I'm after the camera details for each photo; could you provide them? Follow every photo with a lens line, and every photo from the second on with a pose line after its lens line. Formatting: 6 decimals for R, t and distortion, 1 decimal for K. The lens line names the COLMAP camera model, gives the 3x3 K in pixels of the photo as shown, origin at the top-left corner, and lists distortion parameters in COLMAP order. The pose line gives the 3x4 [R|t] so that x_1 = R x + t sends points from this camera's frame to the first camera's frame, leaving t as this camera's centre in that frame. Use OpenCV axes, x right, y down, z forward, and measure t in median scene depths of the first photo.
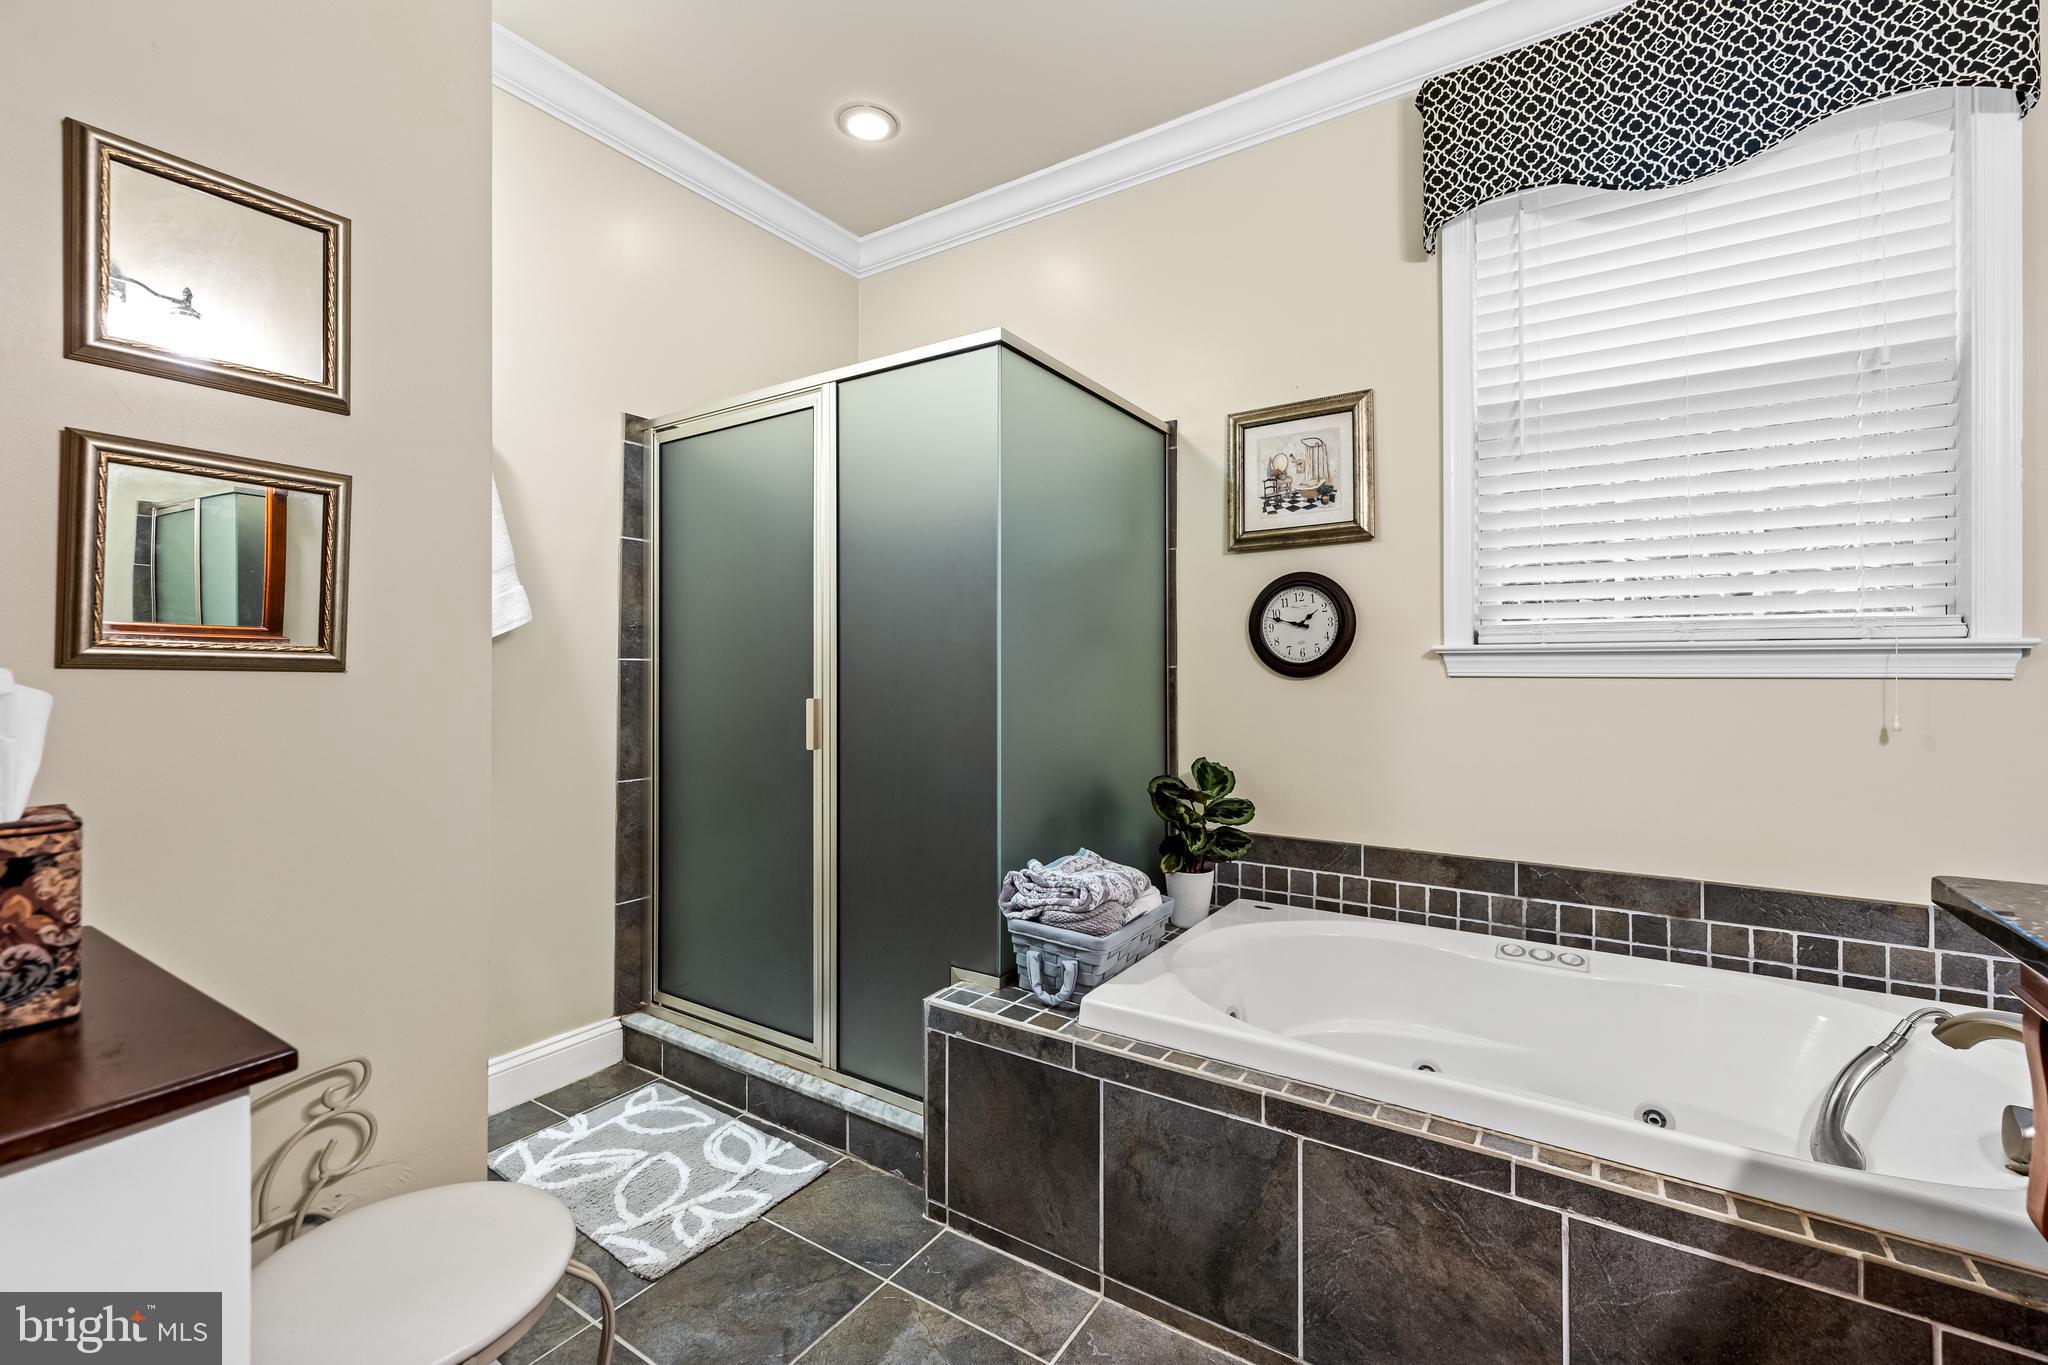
lens RADIAL K [[873.5, 0, 1017.4], [0, 873.5, 669.0], [0, 0, 1]] dist [0.000359, 0.000982]
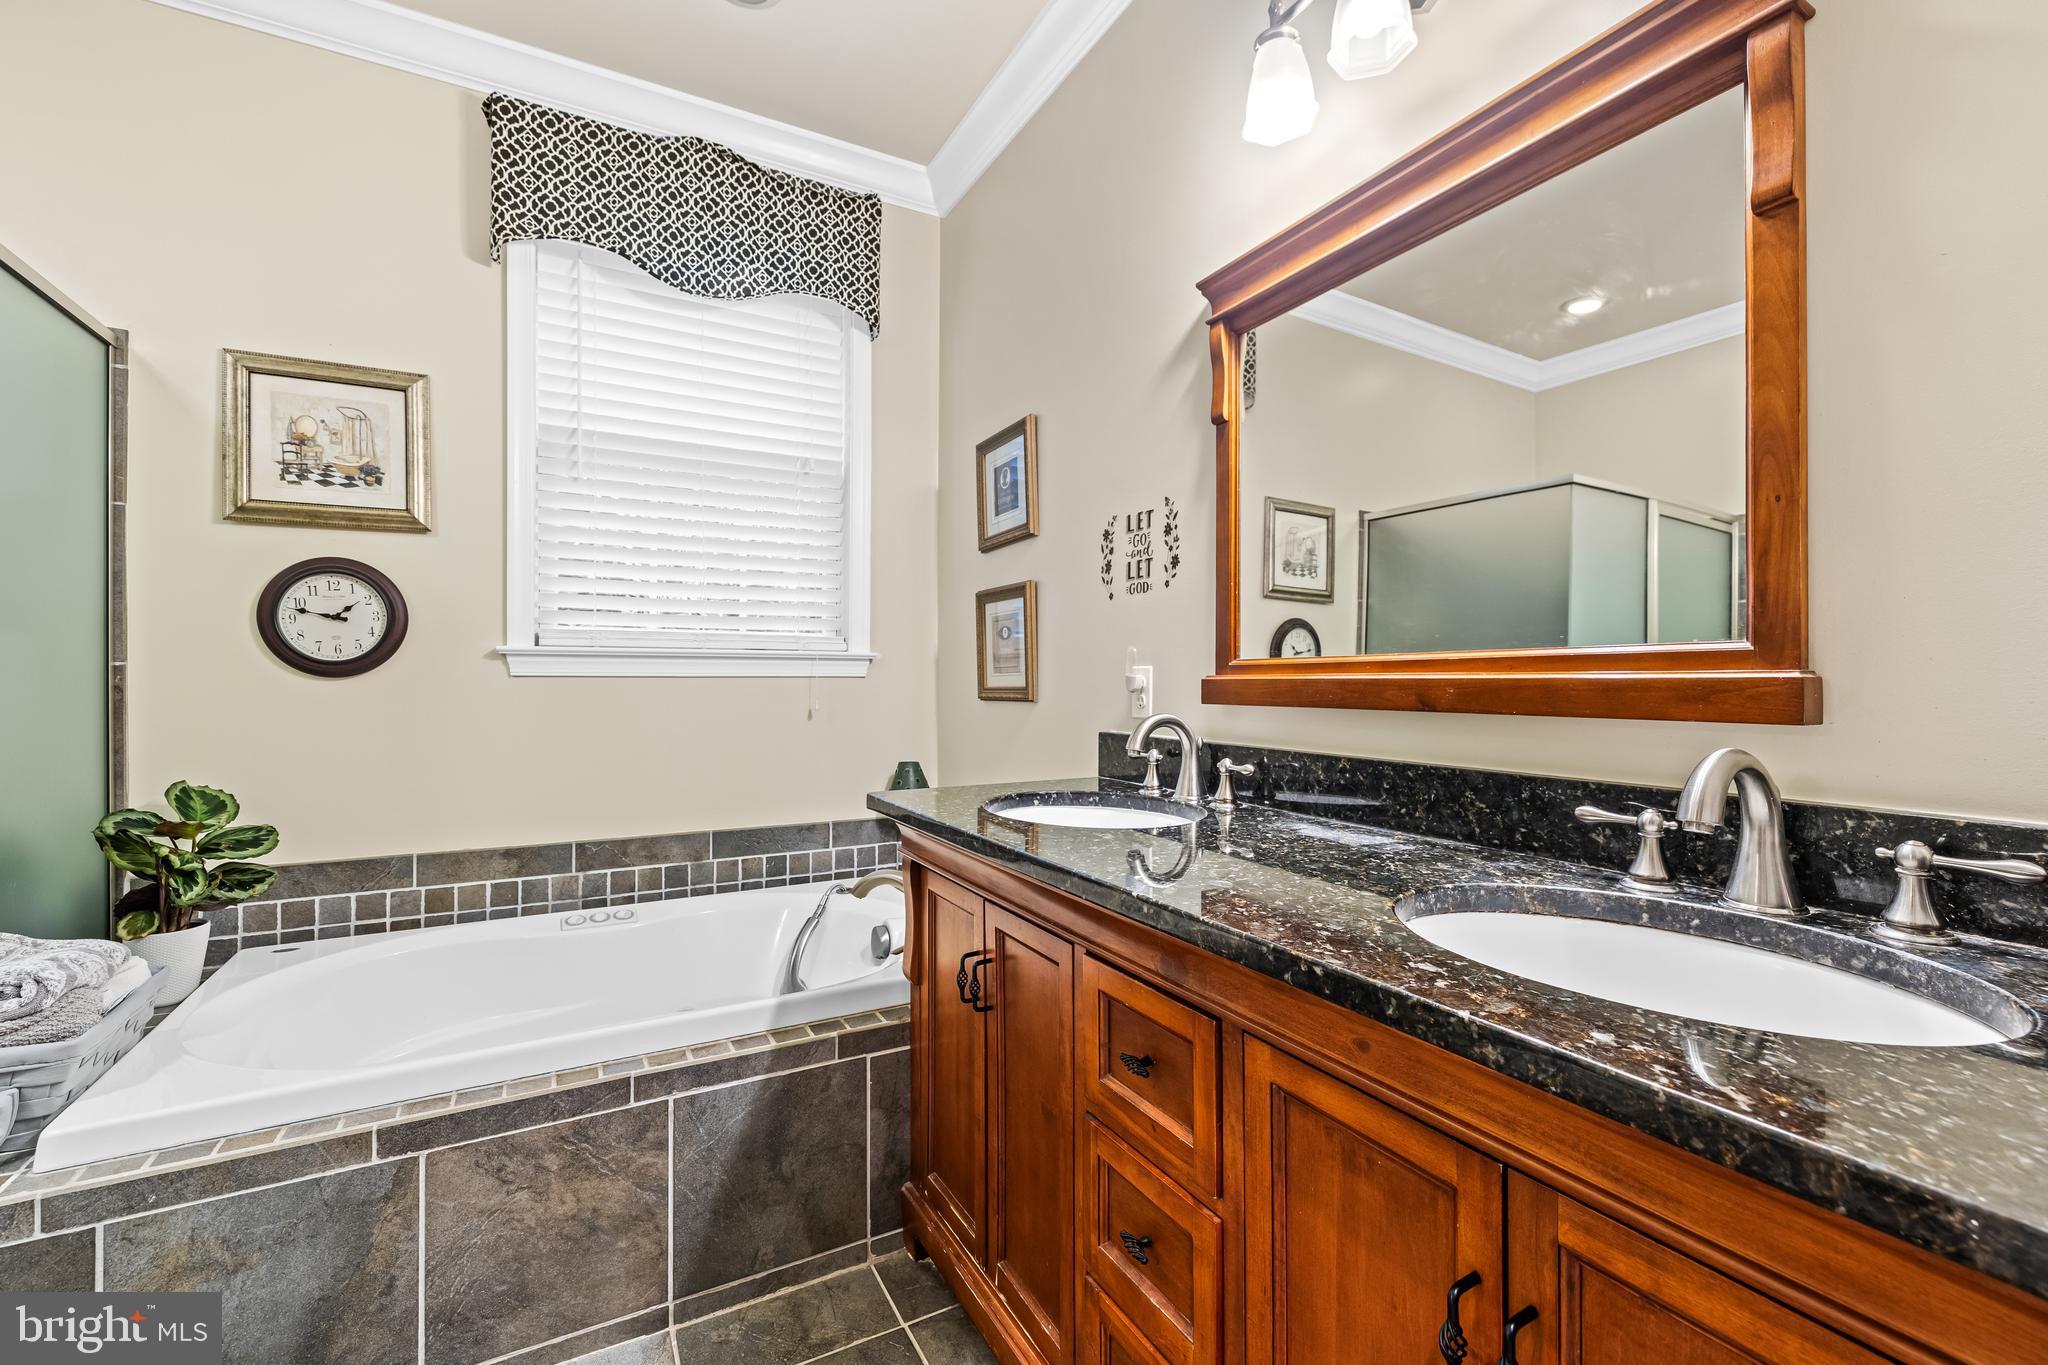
lens RADIAL K [[873.5, 0, 1023.4], [0, 873.5, 679.0], [0, 0, 1]] dist [0.000359, 0.000982]
pose [[0.456030, -0.004165, 0.889955, -0.170918], [-0.004984, 0.999961, 0.007233, 0.001773], [-0.889951, -0.007734, 0.455991, -0.019665]]
